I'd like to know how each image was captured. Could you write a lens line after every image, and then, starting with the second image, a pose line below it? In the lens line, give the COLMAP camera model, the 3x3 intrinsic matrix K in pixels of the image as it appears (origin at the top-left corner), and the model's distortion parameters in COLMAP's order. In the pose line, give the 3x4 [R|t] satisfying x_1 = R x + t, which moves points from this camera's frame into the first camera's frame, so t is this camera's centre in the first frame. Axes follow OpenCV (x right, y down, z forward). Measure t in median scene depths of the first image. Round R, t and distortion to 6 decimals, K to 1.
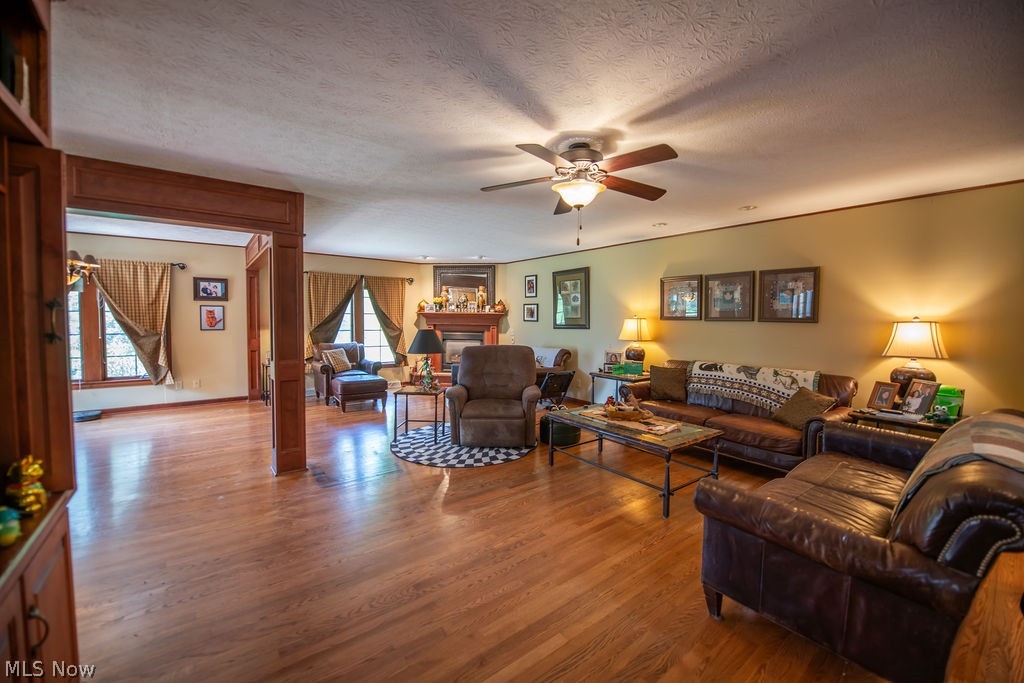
lens RADIAL K [[405.8, 0, 515.5], [0, 405.8, 336.3], [0, 0, 1]] dist [-0.019461, -0.000430]
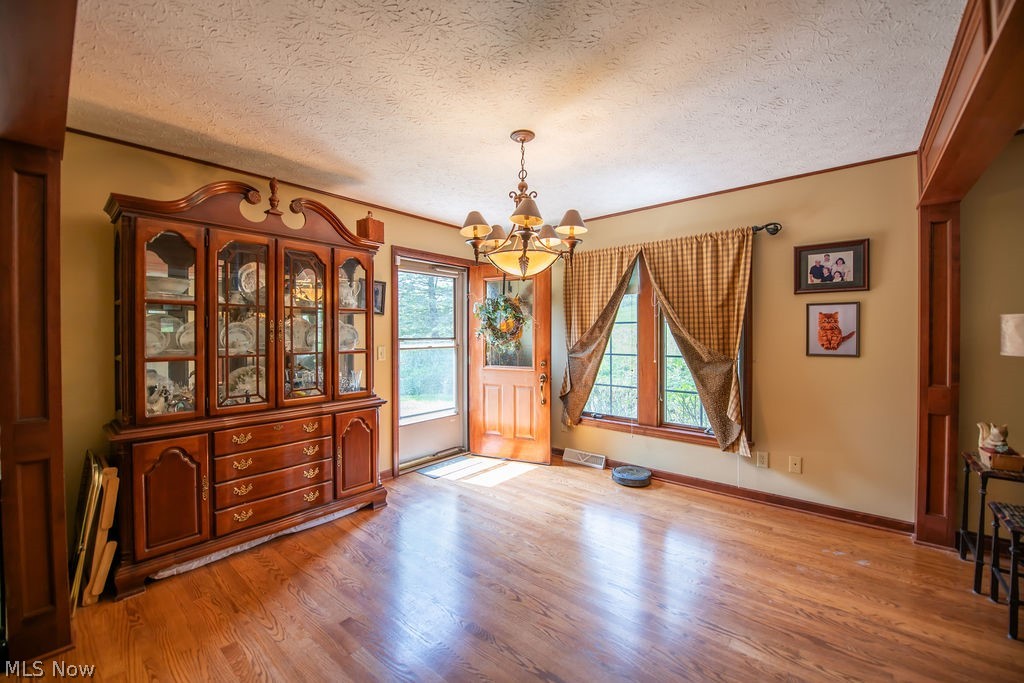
lens RADIAL K [[405.8, 0, 515.5], [0, 405.8, 336.3], [0, 0, 1]] dist [-0.019461, -0.000430]
pose [[0.199270, -0.000478, -0.979945, -0.379033], [-0.037287, 0.999272, -0.008069, -0.021008], [0.979235, 0.038147, 0.199107, 0.555327]]
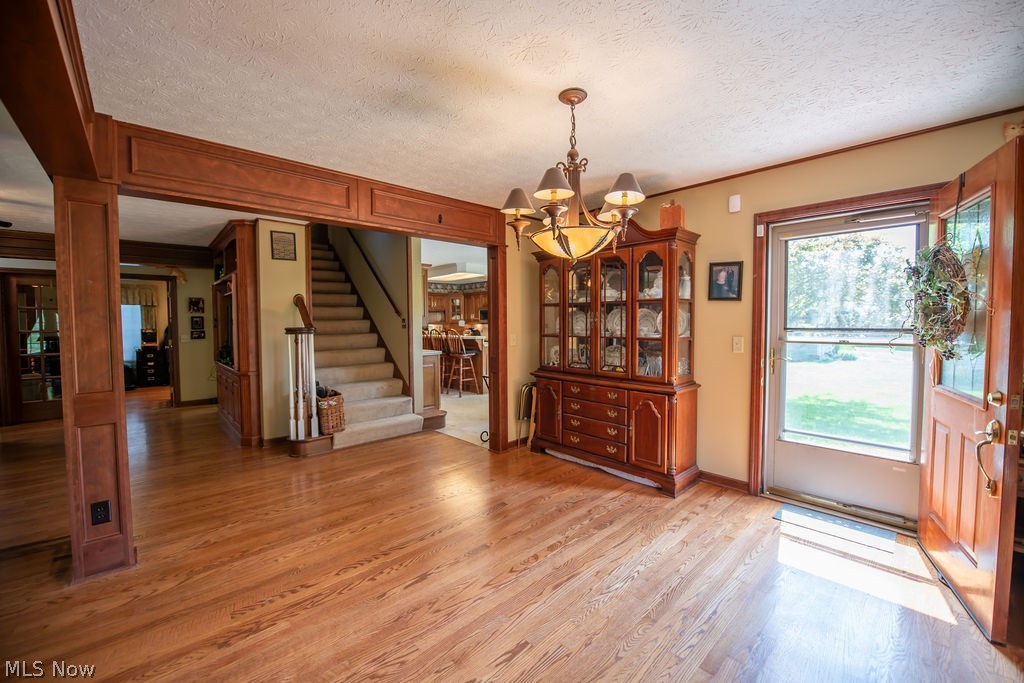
lens RADIAL K [[405.8, 0, 515.5], [0, 405.8, 336.3], [0, 0, 1]] dist [-0.019461, -0.000430]
pose [[-0.996833, -0.003708, -0.079432, -0.674739], [-0.009807, 0.997019, 0.076530, -0.040193], [0.078911, 0.077067, -0.993898, 0.965224]]
